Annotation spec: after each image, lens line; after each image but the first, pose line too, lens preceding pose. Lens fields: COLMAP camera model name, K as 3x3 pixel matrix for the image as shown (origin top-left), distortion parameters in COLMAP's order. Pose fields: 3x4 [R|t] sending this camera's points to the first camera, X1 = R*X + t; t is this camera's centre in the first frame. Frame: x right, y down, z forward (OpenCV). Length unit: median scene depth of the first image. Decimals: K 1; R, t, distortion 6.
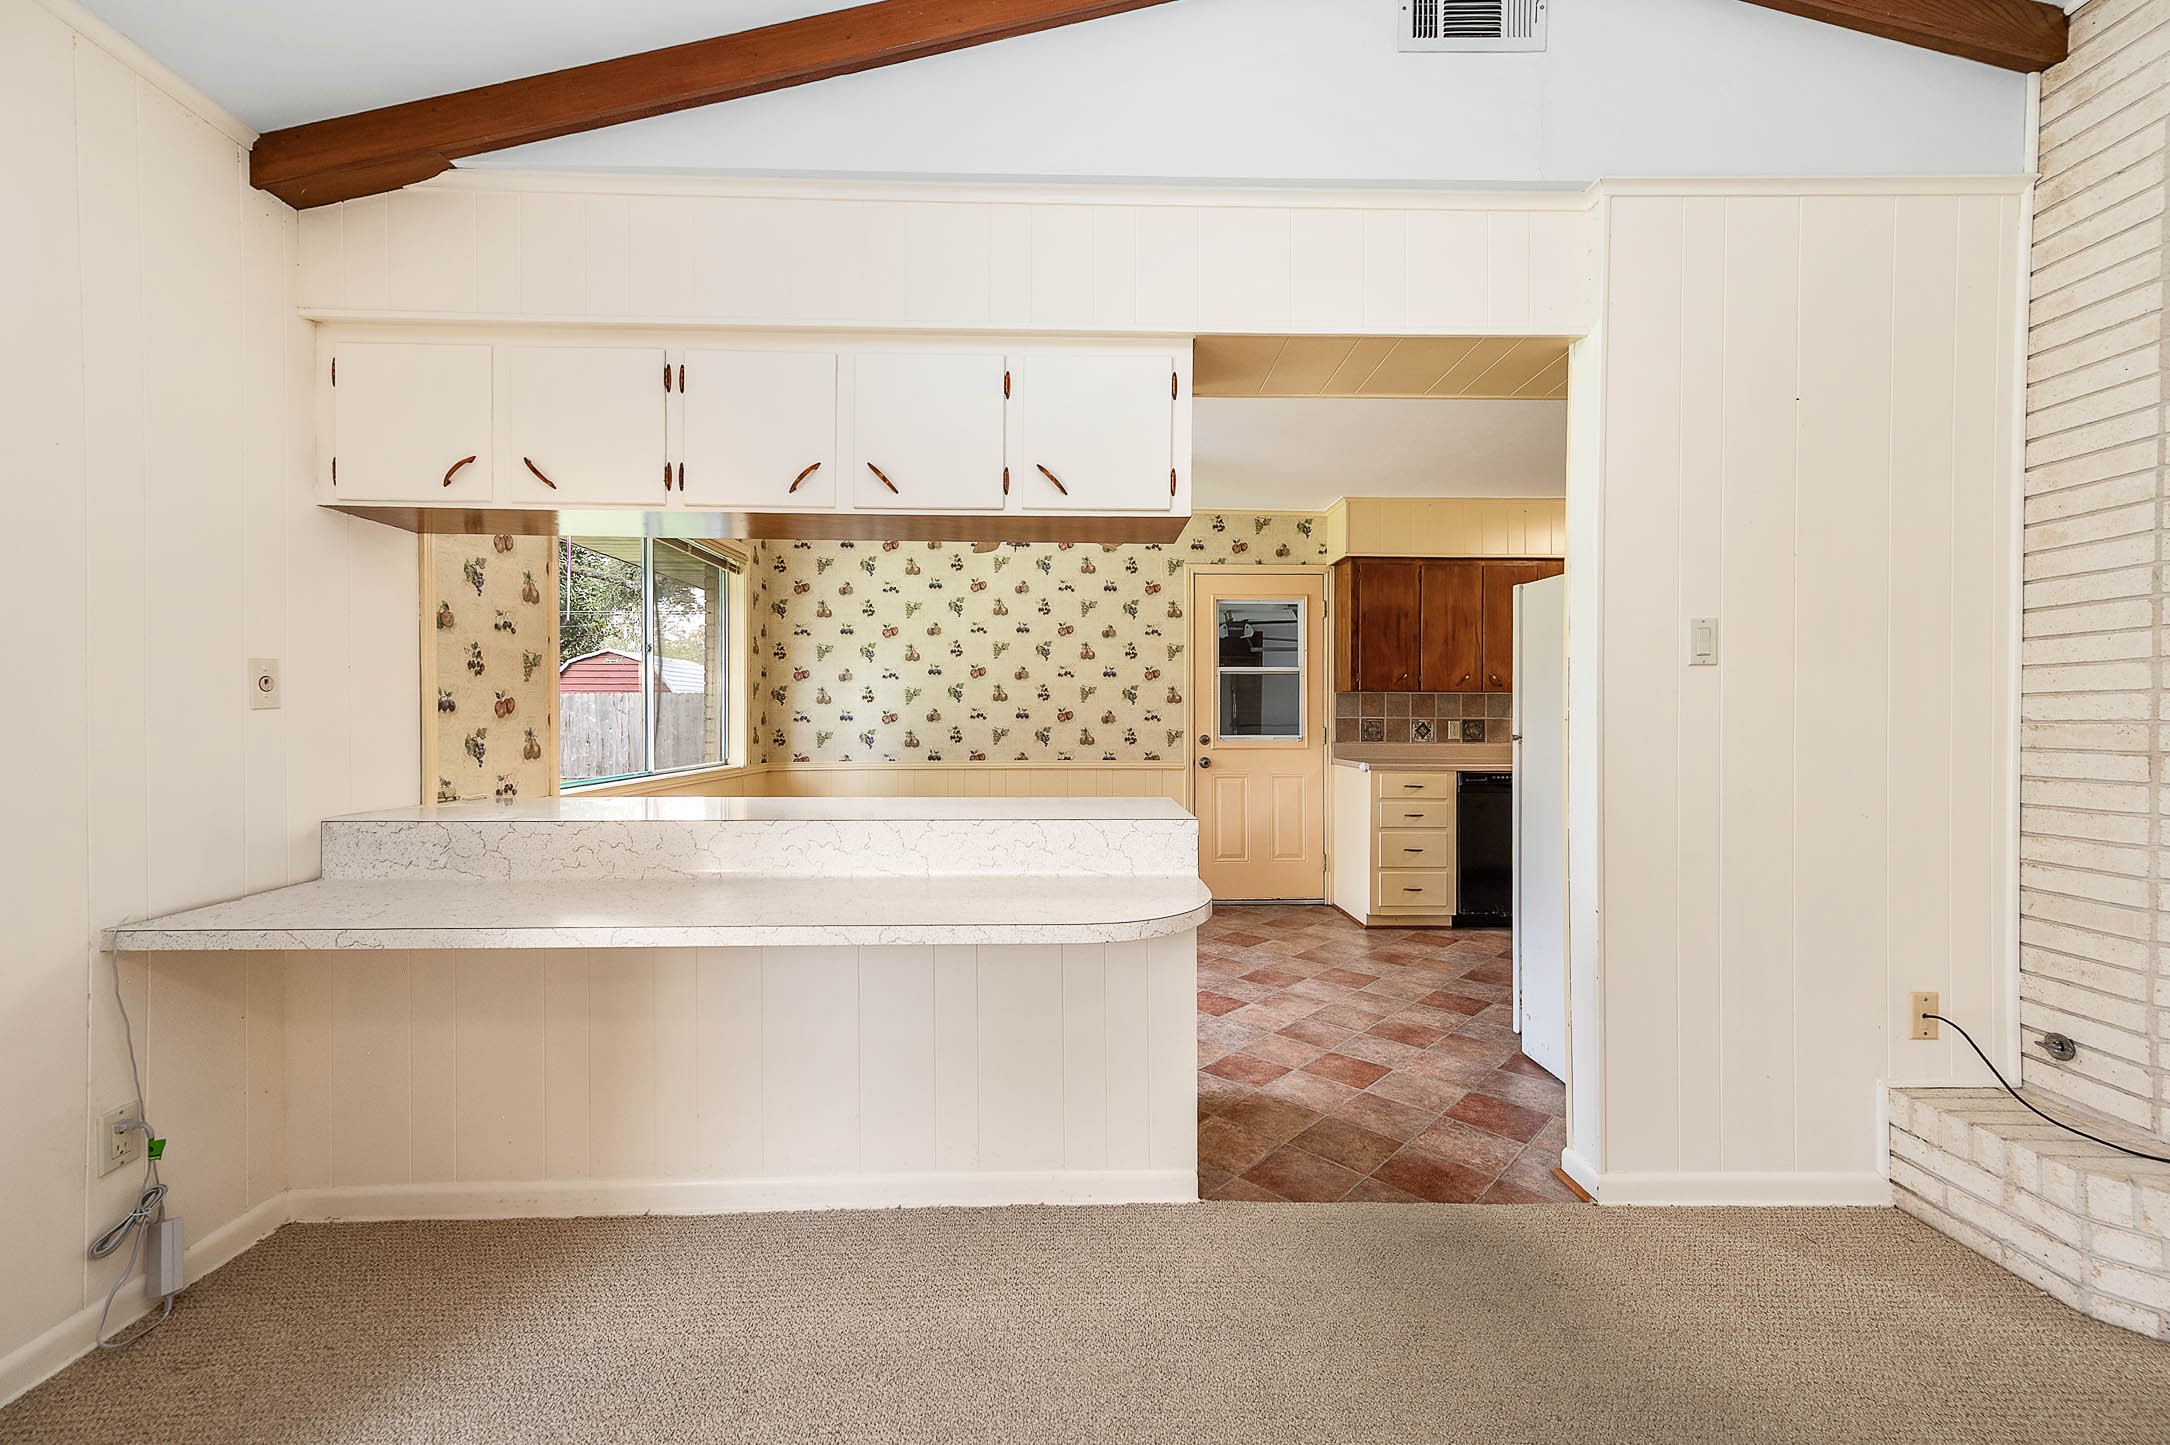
lens RADIAL K [[854.8, 0, 1084.0], [0, 854.8, 723.5], [0, 0, 1]] dist [0.013843, -0.000045]
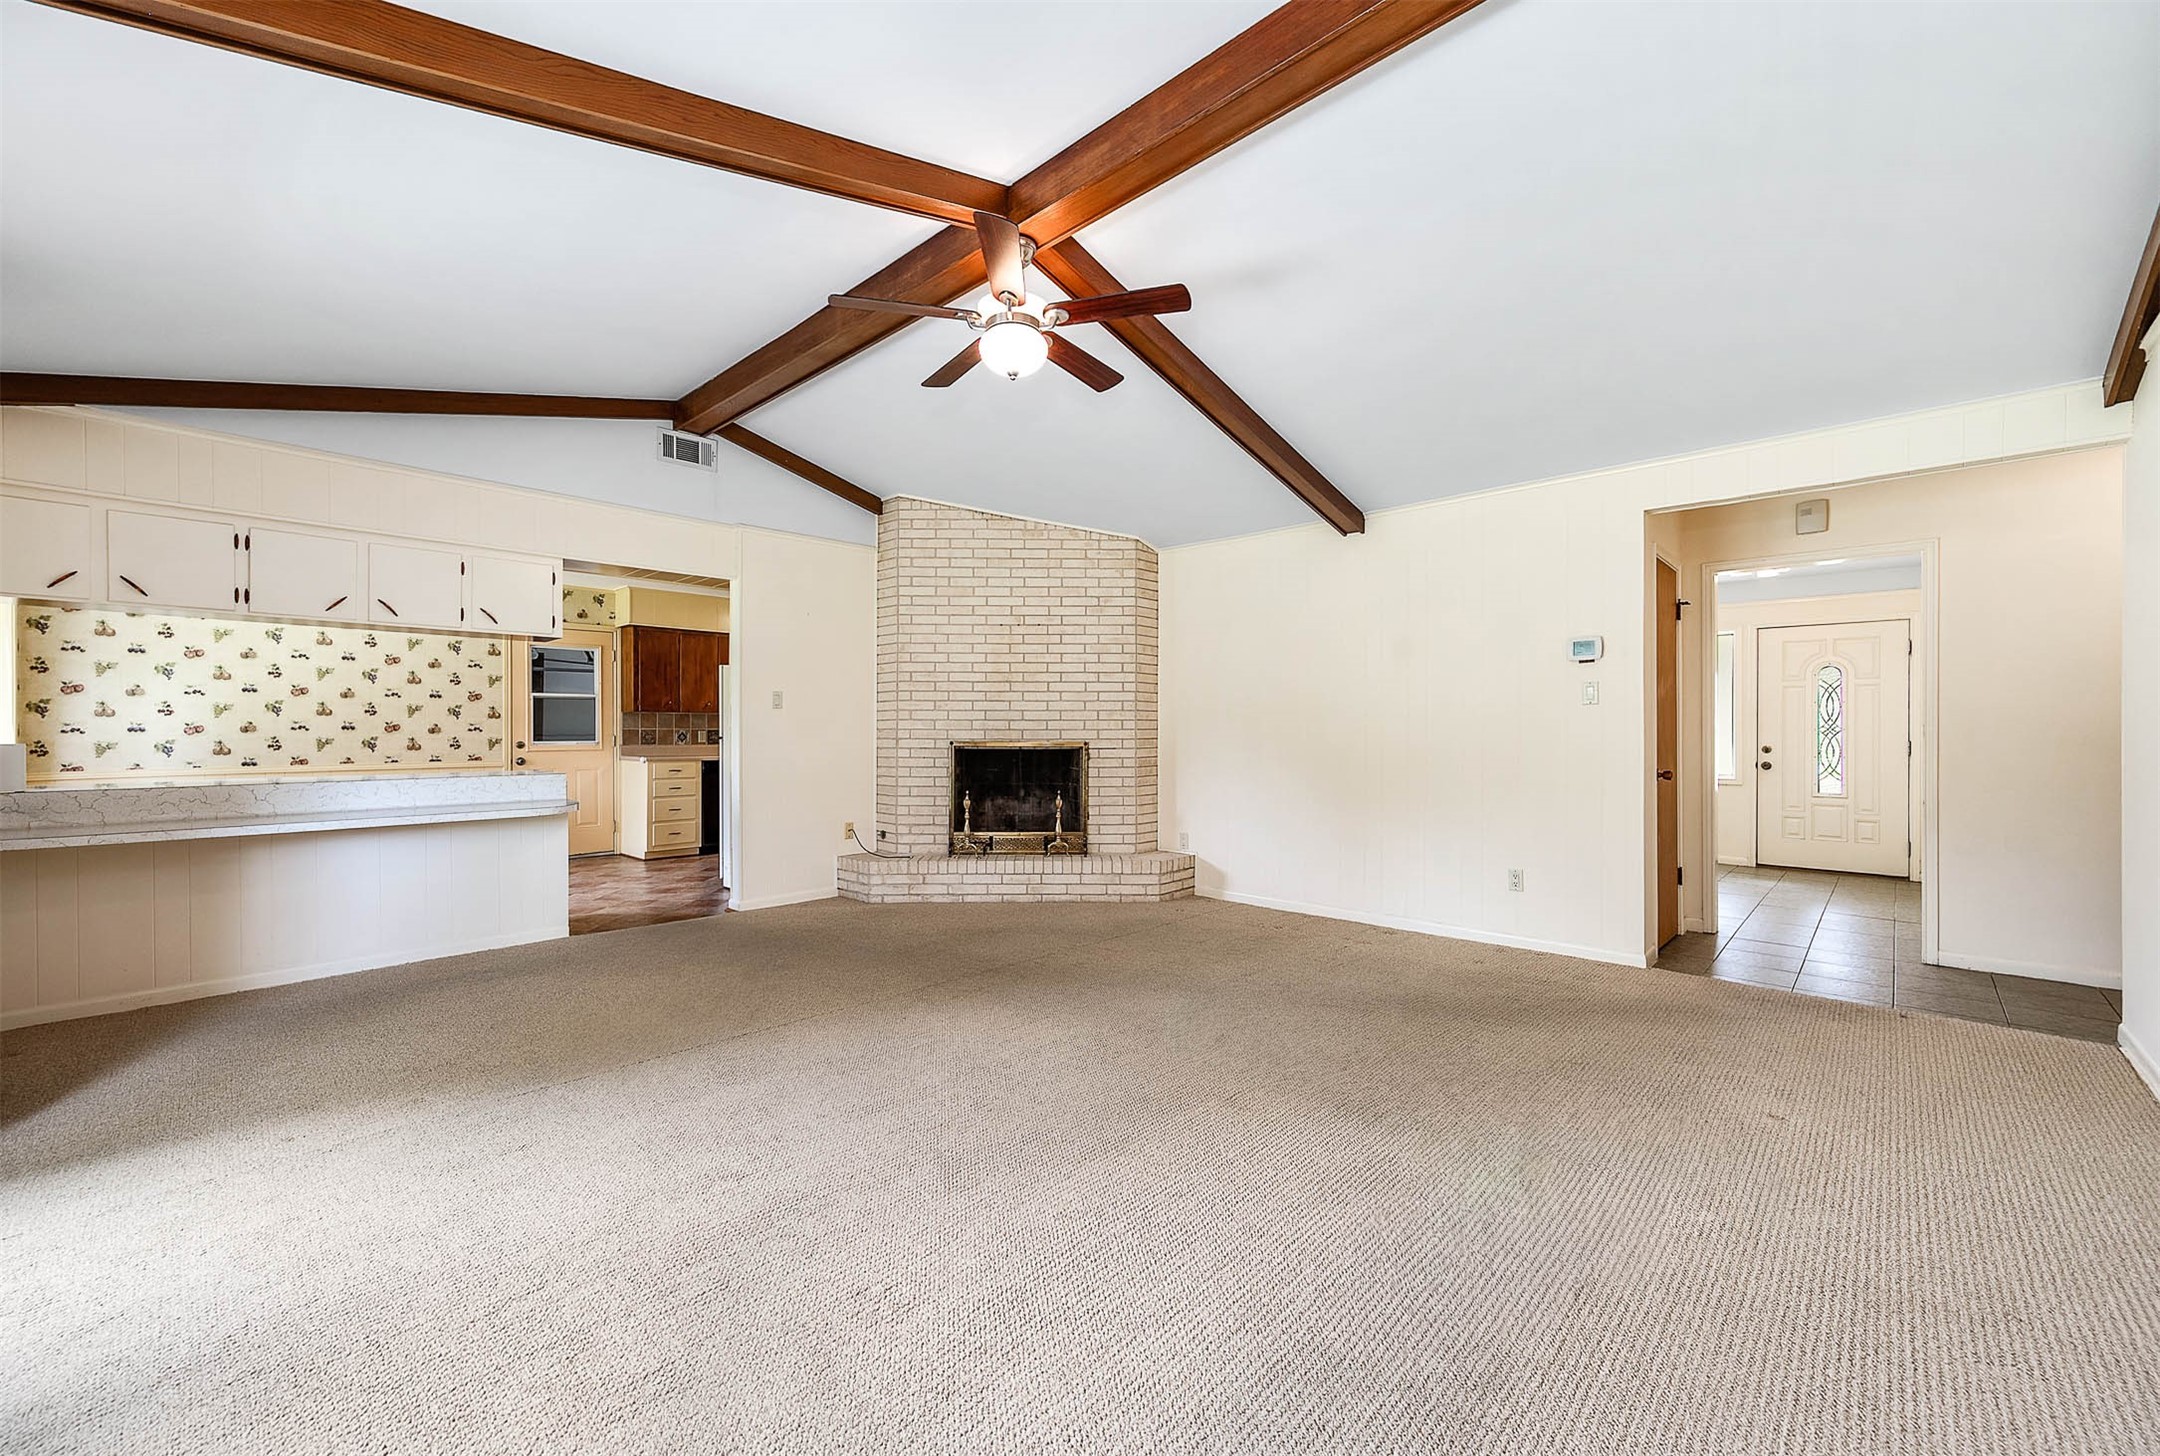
lens RADIAL K [[850.9, 0, 1061.0], [0, 850.9, 727.3], [0, 0, 1]] dist [0.013843, -0.000045]
pose [[0.713165, 0.000471, 0.700996, -0.208912], [0.006973, 0.999946, -0.007766, 0.007403], [-0.700962, 0.010426, 0.713123, -0.612992]]
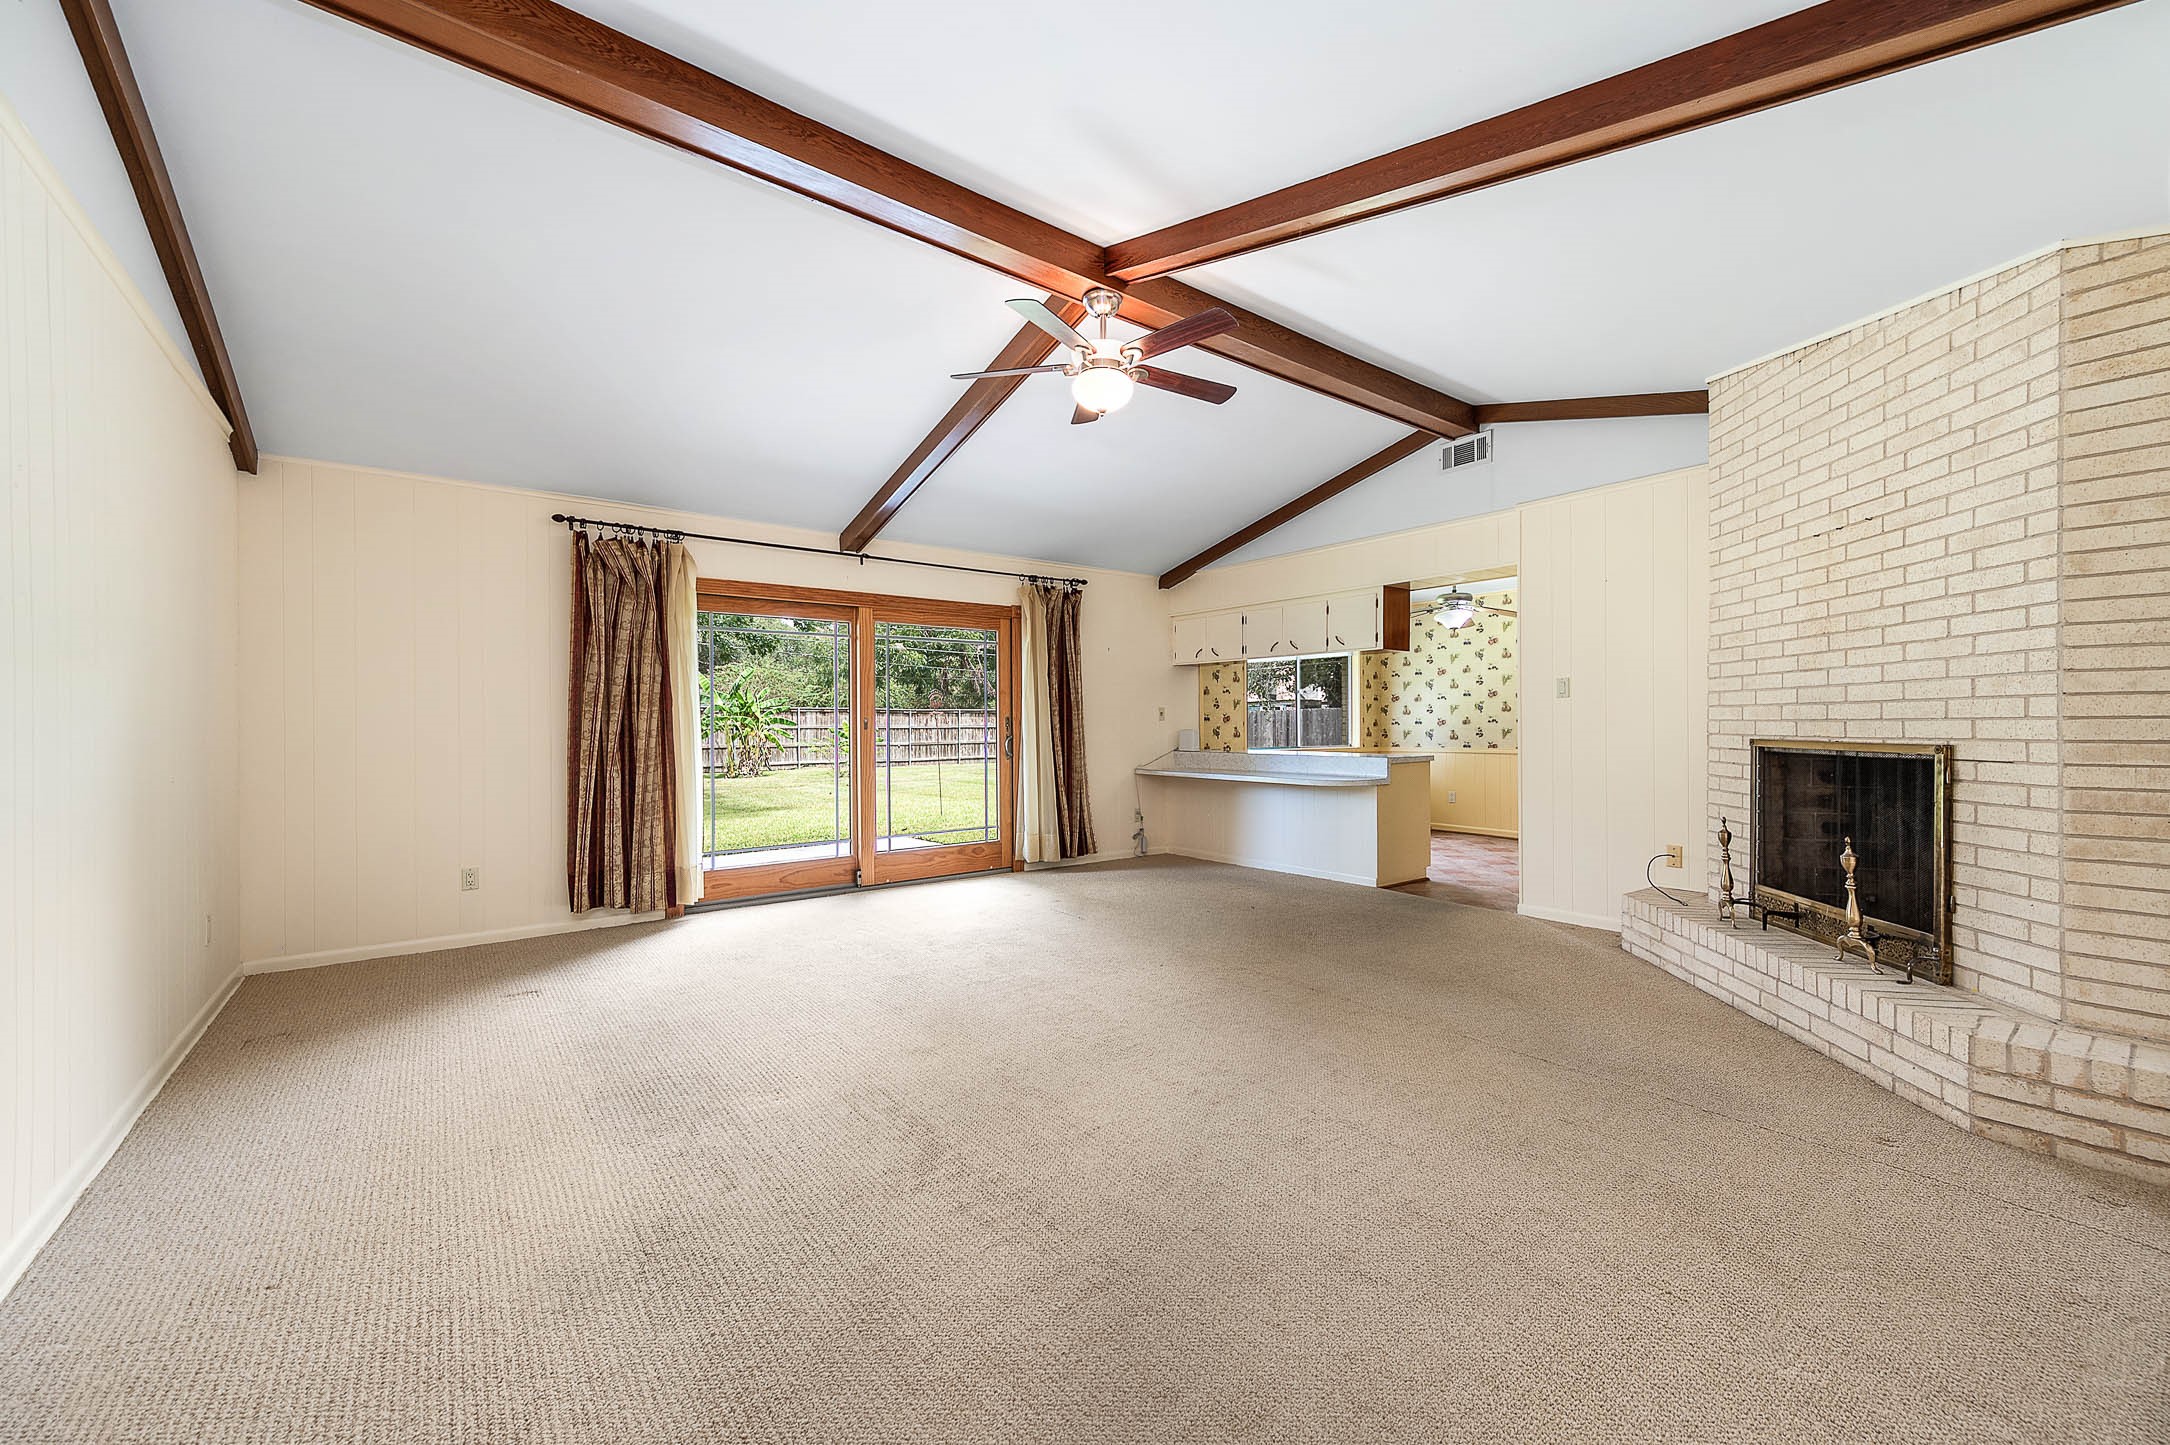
lens RADIAL K [[854.8, 0, 1087.3], [0, 854.8, 717.3], [0, 0, 1]] dist [0.013843, -0.000045]
pose [[0.588444, -0.010814, -0.808466, 0.738872], [-0.001769, 0.999891, -0.014662, 0.009645], [0.808536, 0.010058, 0.588360, -0.577452]]
